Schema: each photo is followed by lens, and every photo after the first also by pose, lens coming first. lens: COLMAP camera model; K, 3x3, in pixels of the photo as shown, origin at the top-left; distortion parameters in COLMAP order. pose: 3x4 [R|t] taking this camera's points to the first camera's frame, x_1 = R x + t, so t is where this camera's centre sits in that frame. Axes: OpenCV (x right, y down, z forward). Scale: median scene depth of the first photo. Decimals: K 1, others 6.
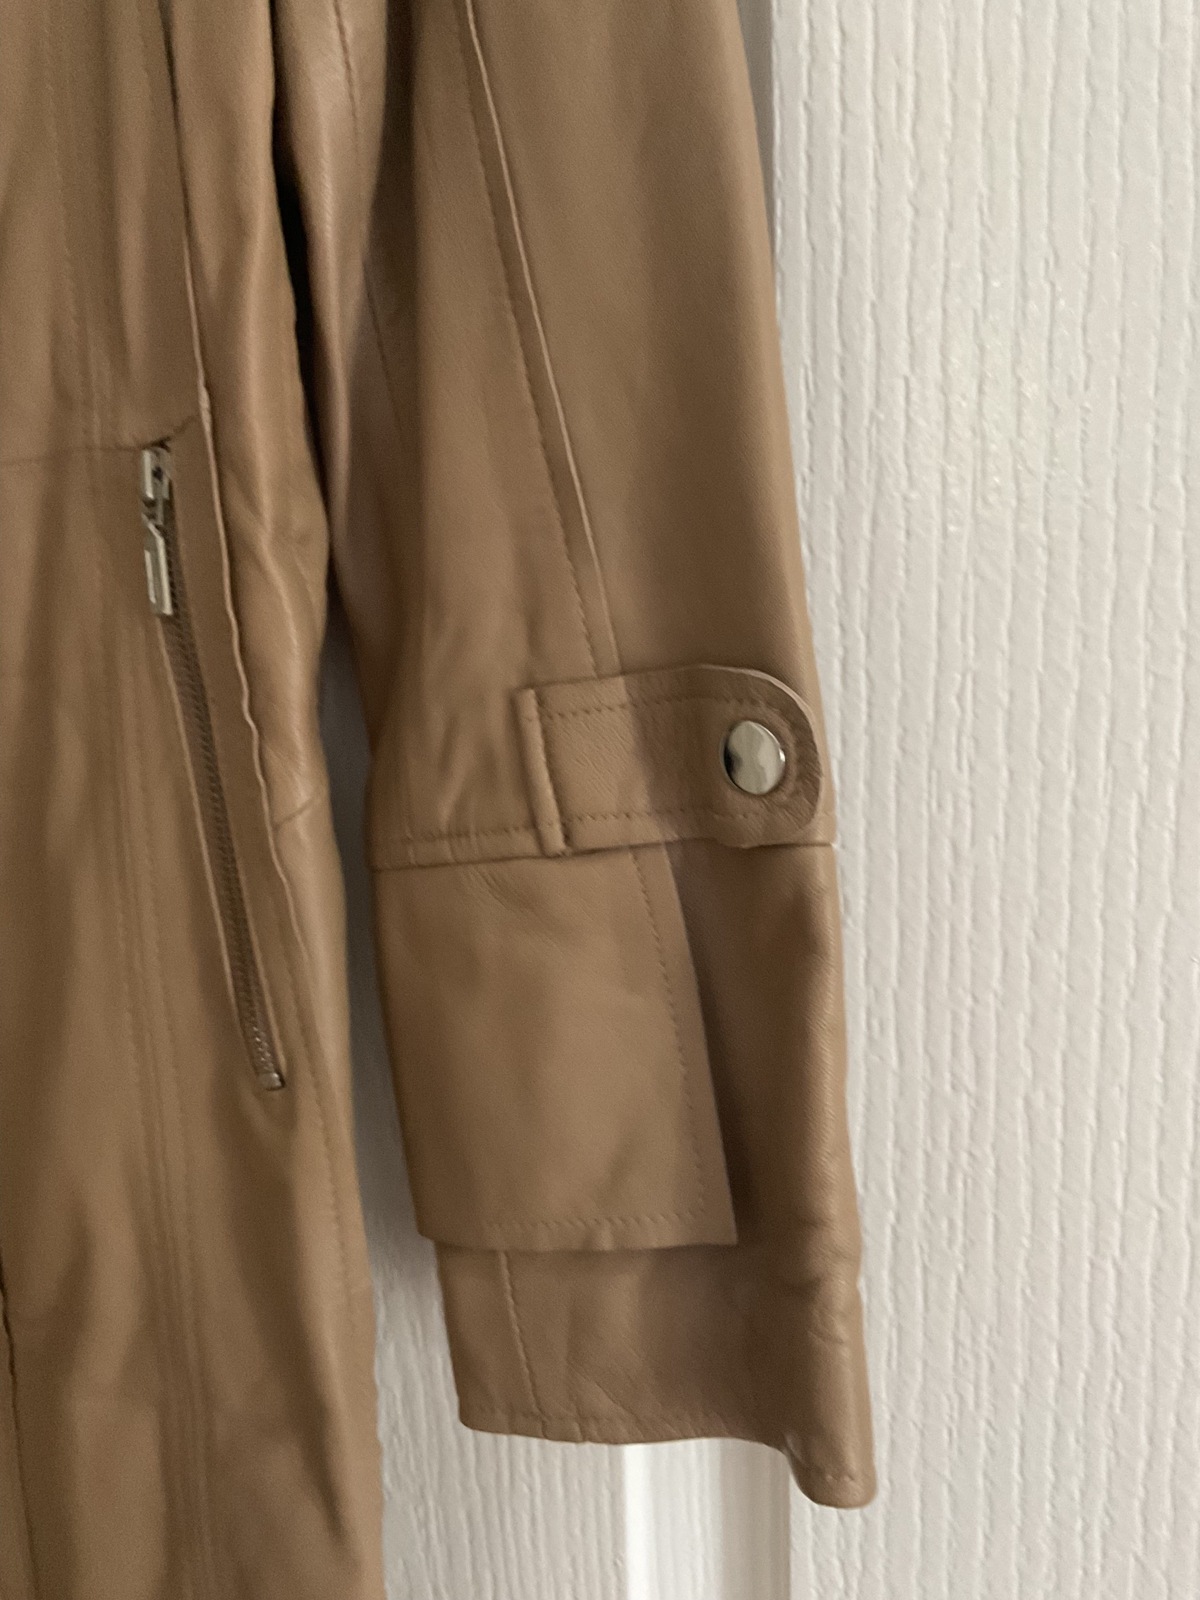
lens RADIAL K [[1359.6, 0, 557.7], [0, 1359.6, 816.0], [0, 0, 1]] dist [0.072131, -0.151514]
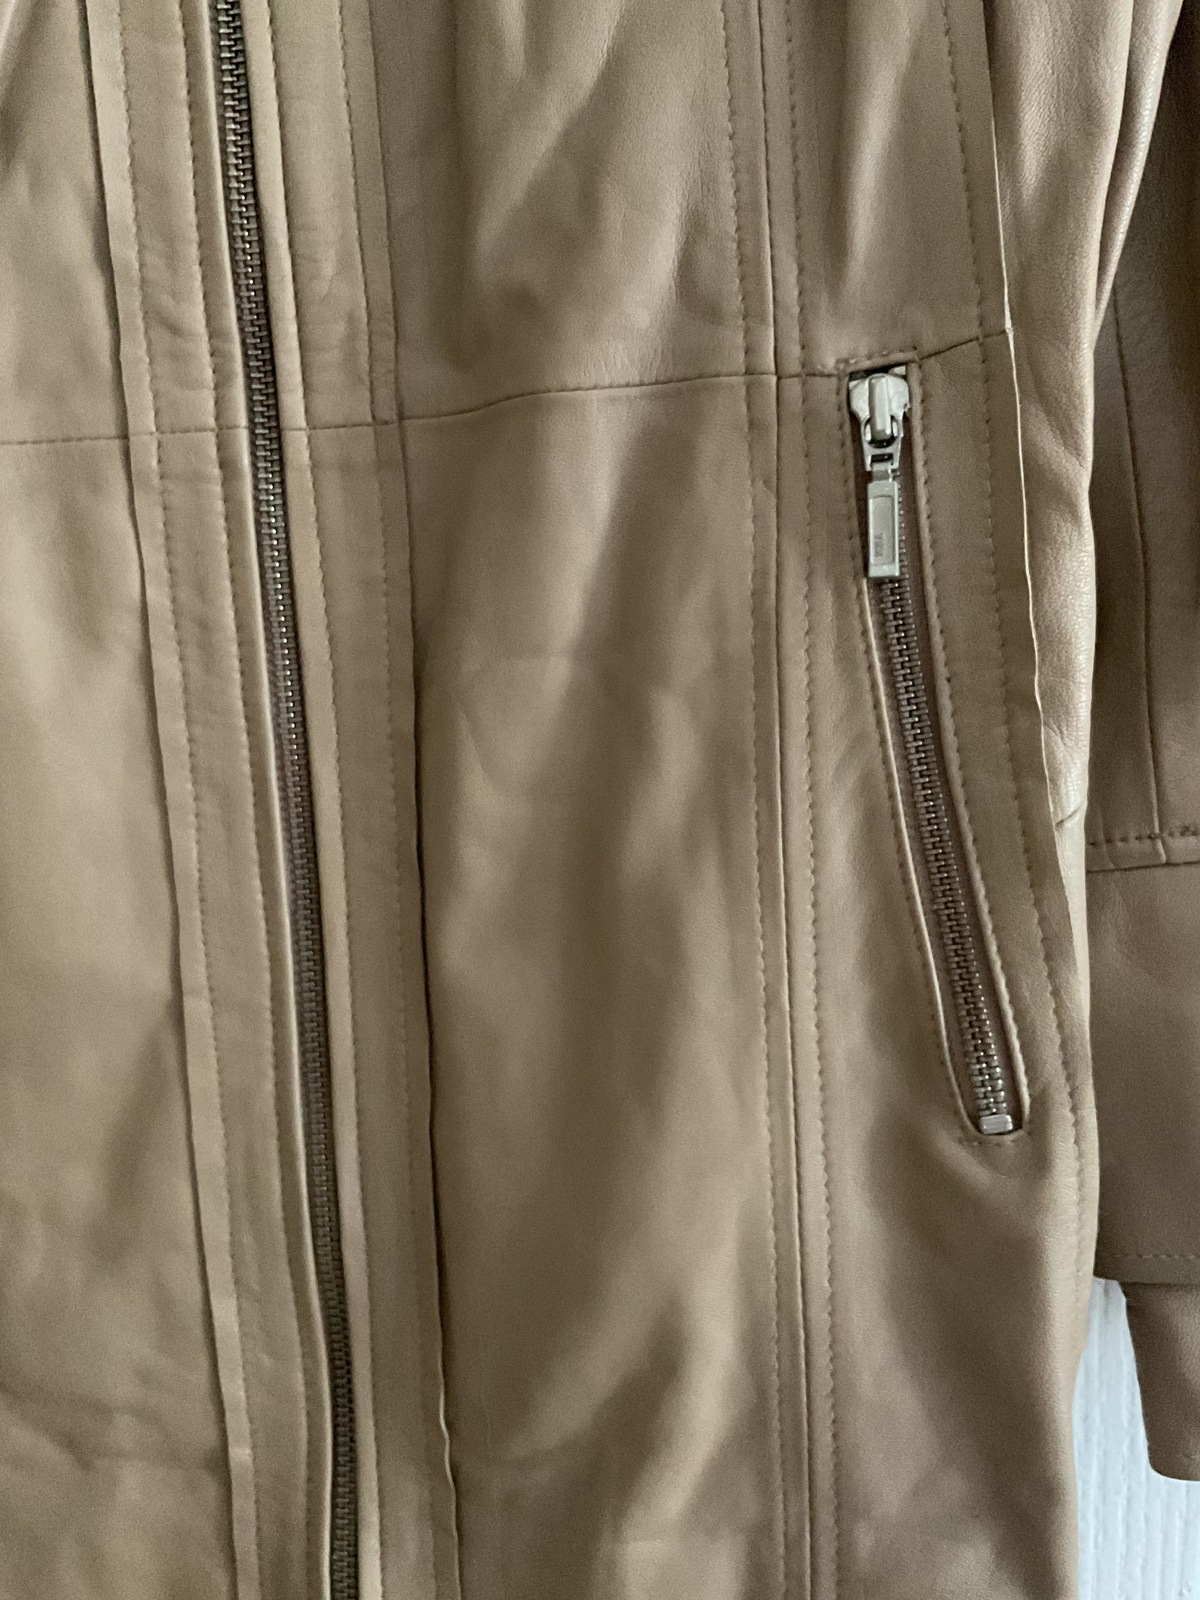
lens RADIAL K [[1334.1, 0, 600.0], [0, 1334.1, 800.0], [0, 0, 1]] dist [0.001714, -0.012478]
pose [[0.941864, -0.033137, 0.334357, -0.768344], [0.035129, 0.999383, 0.000090, -0.018244], [-0.334153, 0.011661, 0.942447, 0.317897]]
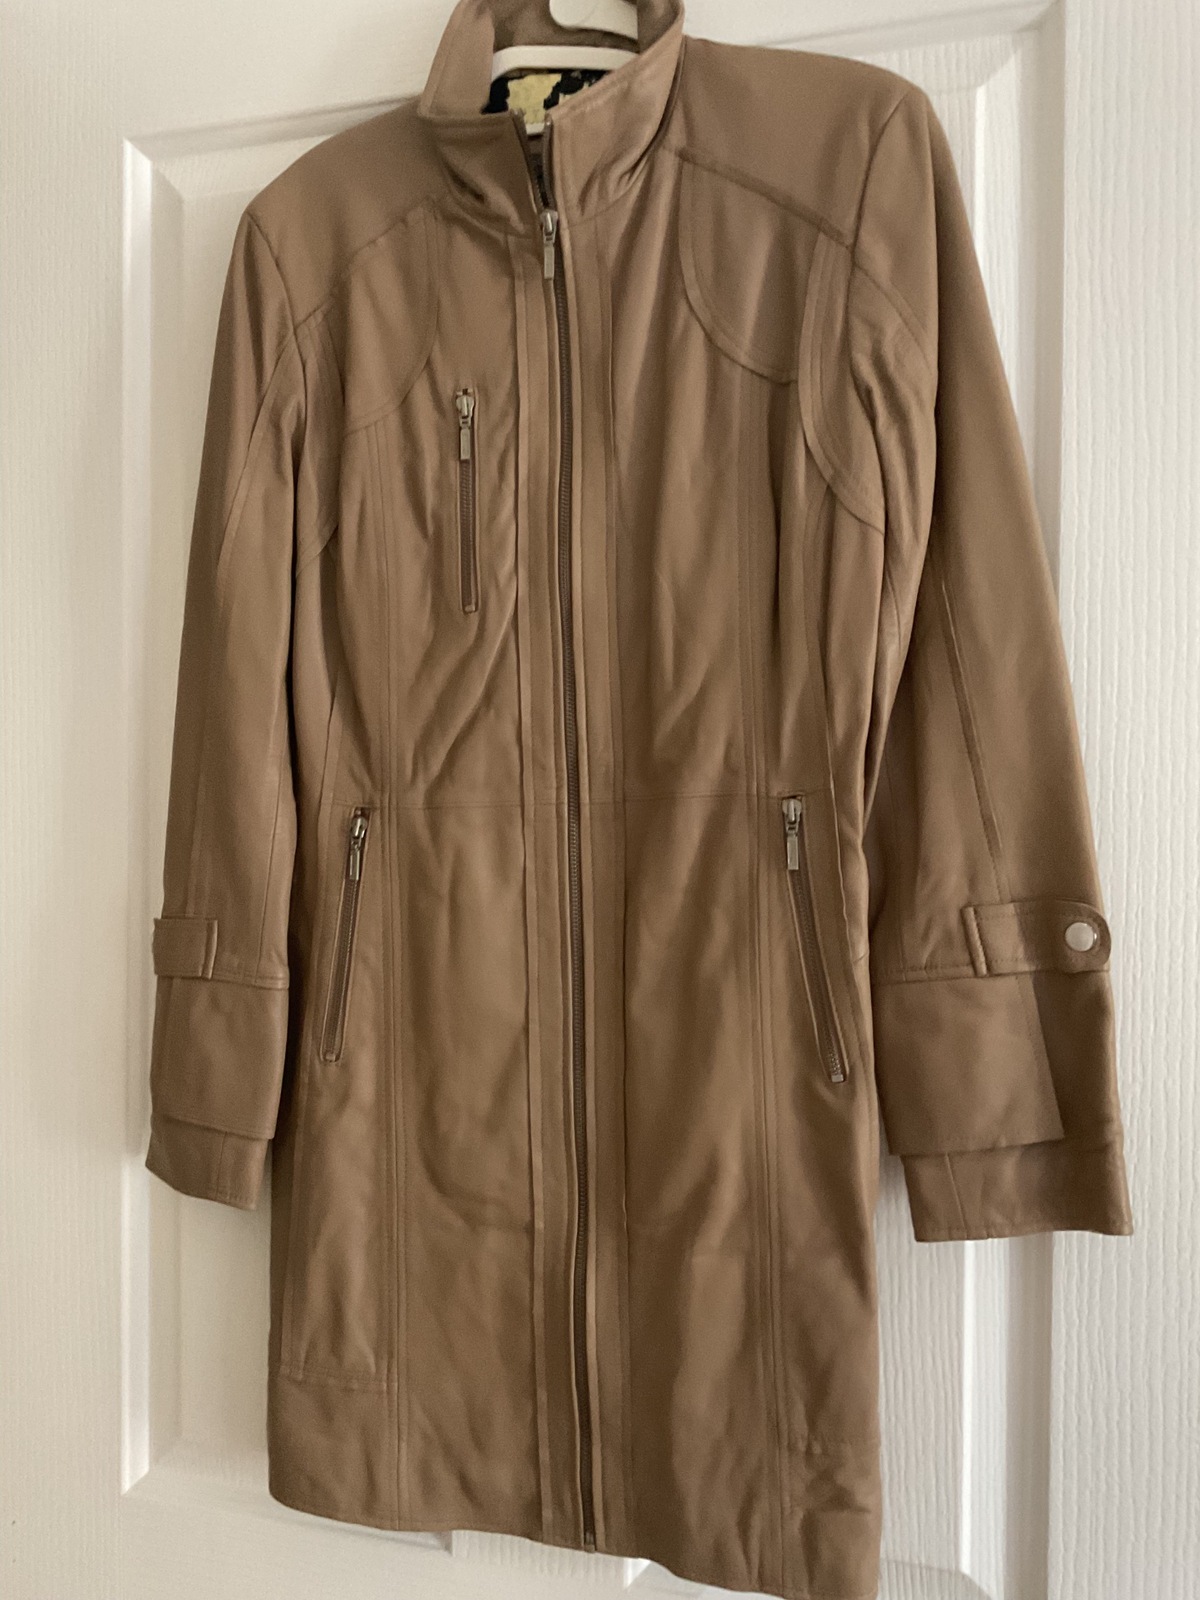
lens RADIAL K [[1339.8, 0, 580.9], [0, 1339.8, 805.5], [0, 0, 1]] dist [0.118960, -0.251844]
pose [[0.986991, 0.037749, 0.156279, -1.058248], [-0.014109, 0.988631, -0.149698, 0.095727], [-0.160154, 0.145546, 0.976303, -1.235323]]
